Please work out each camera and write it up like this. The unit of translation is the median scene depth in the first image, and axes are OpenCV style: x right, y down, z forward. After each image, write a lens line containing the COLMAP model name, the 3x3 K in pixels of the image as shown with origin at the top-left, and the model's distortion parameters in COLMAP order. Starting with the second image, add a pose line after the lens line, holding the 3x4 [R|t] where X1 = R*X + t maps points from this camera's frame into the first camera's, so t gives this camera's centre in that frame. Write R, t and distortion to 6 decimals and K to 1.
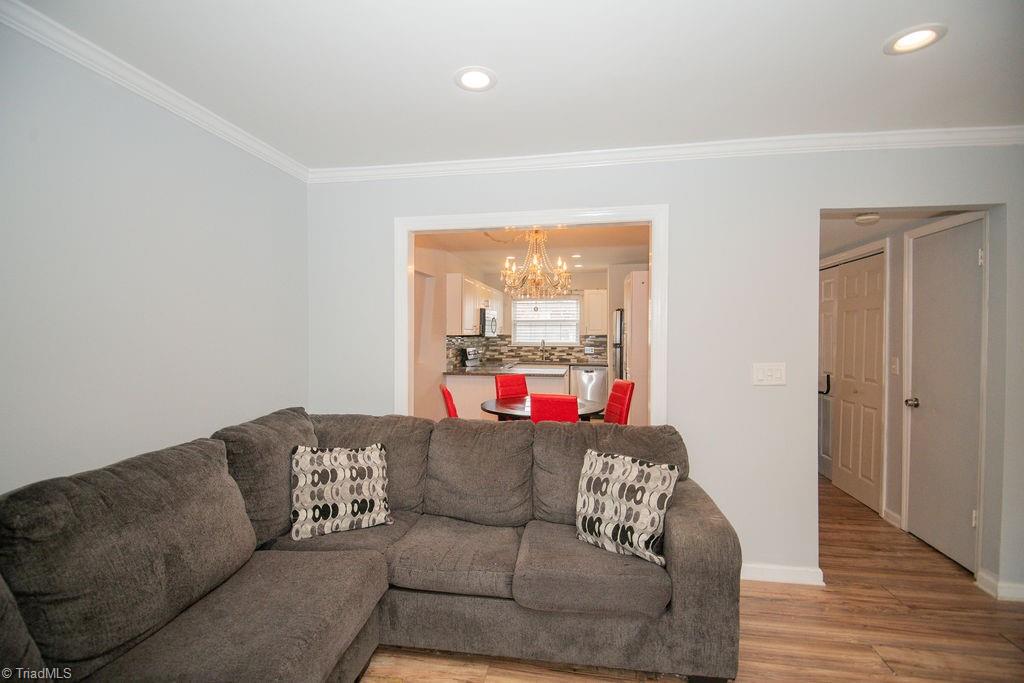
lens RADIAL K [[455.6, 0, 507.0], [0, 455.6, 342.1], [0, 0, 1]] dist [-0.001669, -0.001424]
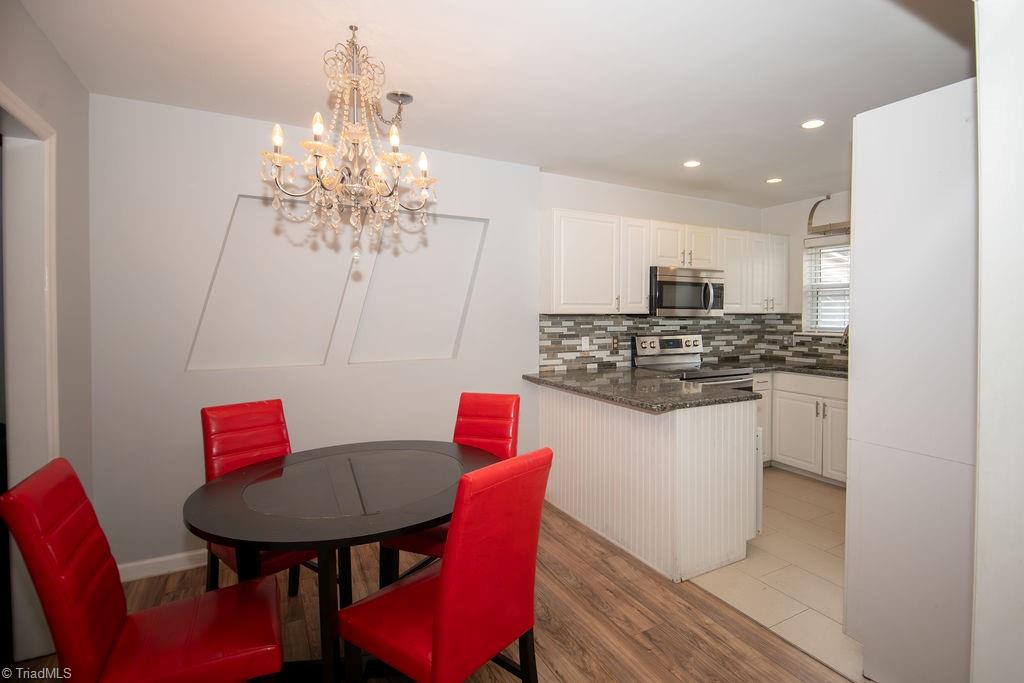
lens RADIAL K [[474.4, 0, 552.1], [0, 474.4, 325.0], [0, 0, 1]] dist [-0.008201, -0.009519]
pose [[0.632626, 0.020239, -0.774193, 0.254148], [-0.036732, 0.999318, -0.003890, 0.010184], [0.773586, 0.030899, 0.632938, 0.423965]]
